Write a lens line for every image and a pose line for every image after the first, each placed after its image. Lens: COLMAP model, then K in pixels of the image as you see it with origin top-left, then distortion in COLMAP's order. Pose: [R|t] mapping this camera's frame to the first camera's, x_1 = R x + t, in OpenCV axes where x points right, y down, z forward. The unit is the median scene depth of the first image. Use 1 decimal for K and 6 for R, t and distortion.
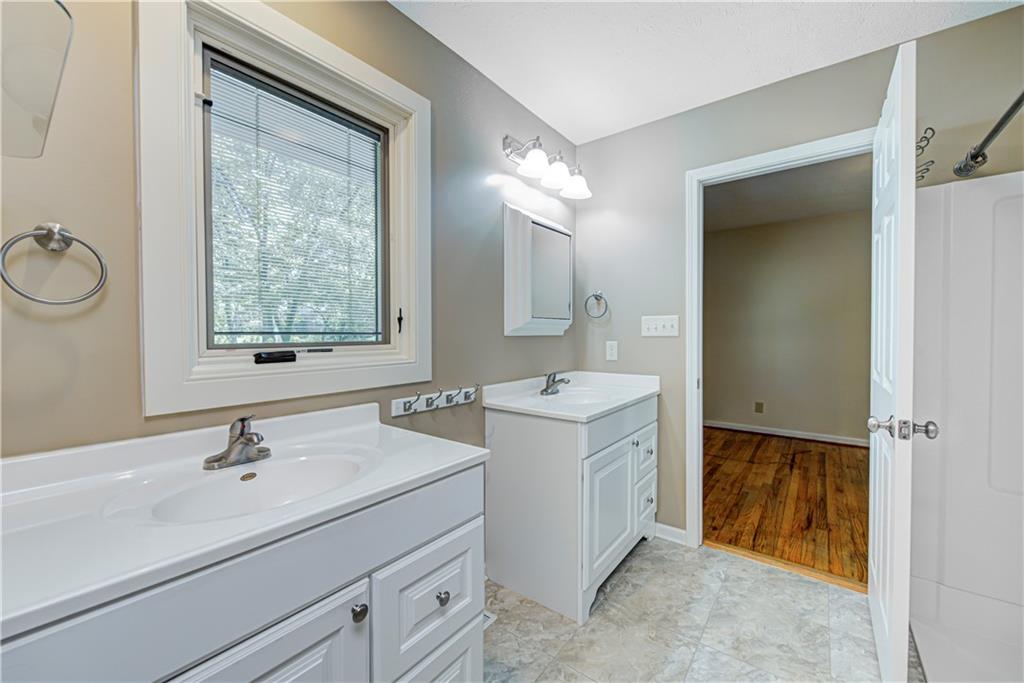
lens RADIAL K [[401.8, 0, 512.0], [0, 401.8, 341.5], [0, 0, 1]] dist [-0.001235, -0.000416]
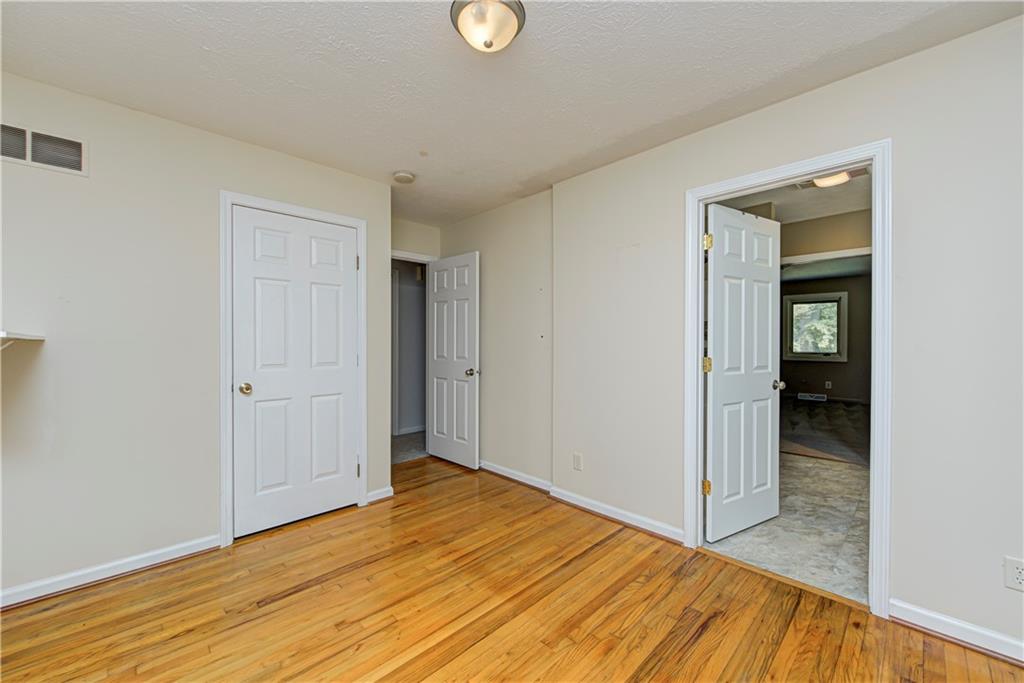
lens RADIAL K [[401.8, 0, 512.0], [0, 401.8, 341.5], [0, 0, 1]] dist [-0.001235, -0.000416]
pose [[-0.990621, 0.004270, 0.136574, 0.997171], [0.007819, 0.999645, 0.025456, -0.047800], [-0.136417, 0.026286, -0.990303, 1.750922]]
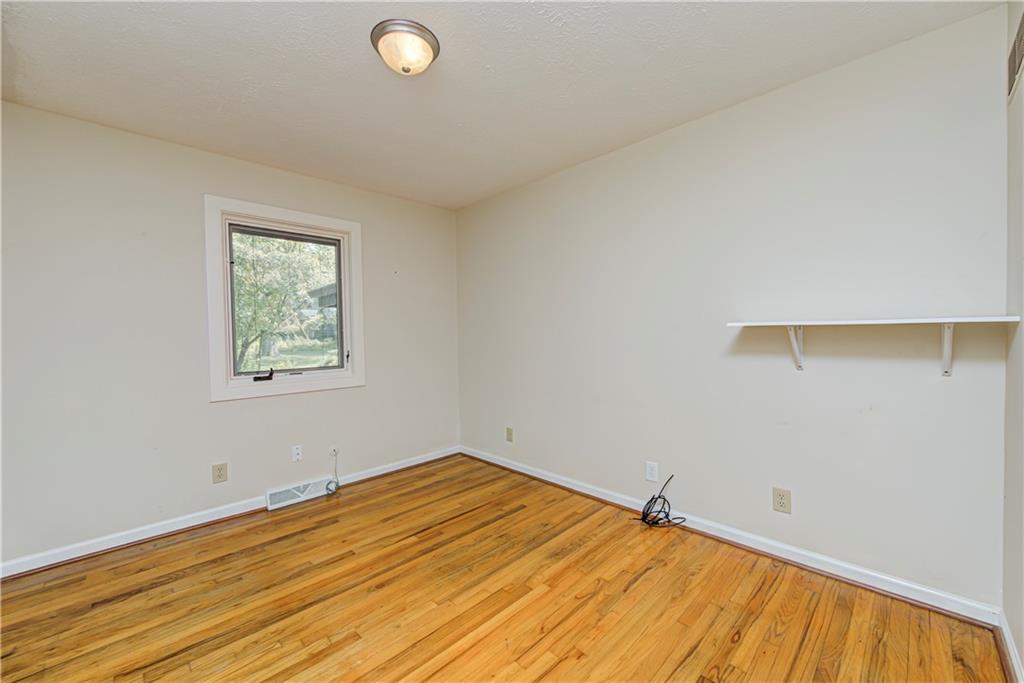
lens RADIAL K [[401.8, 0, 512.0], [0, 401.8, 341.5], [0, 0, 1]] dist [-0.001235, -0.000416]
pose [[0.990700, -0.010607, -0.135648, 1.379014], [0.010816, 0.999941, 0.000804, -0.019466], [0.135631, -0.002264, 0.990757, 0.489705]]
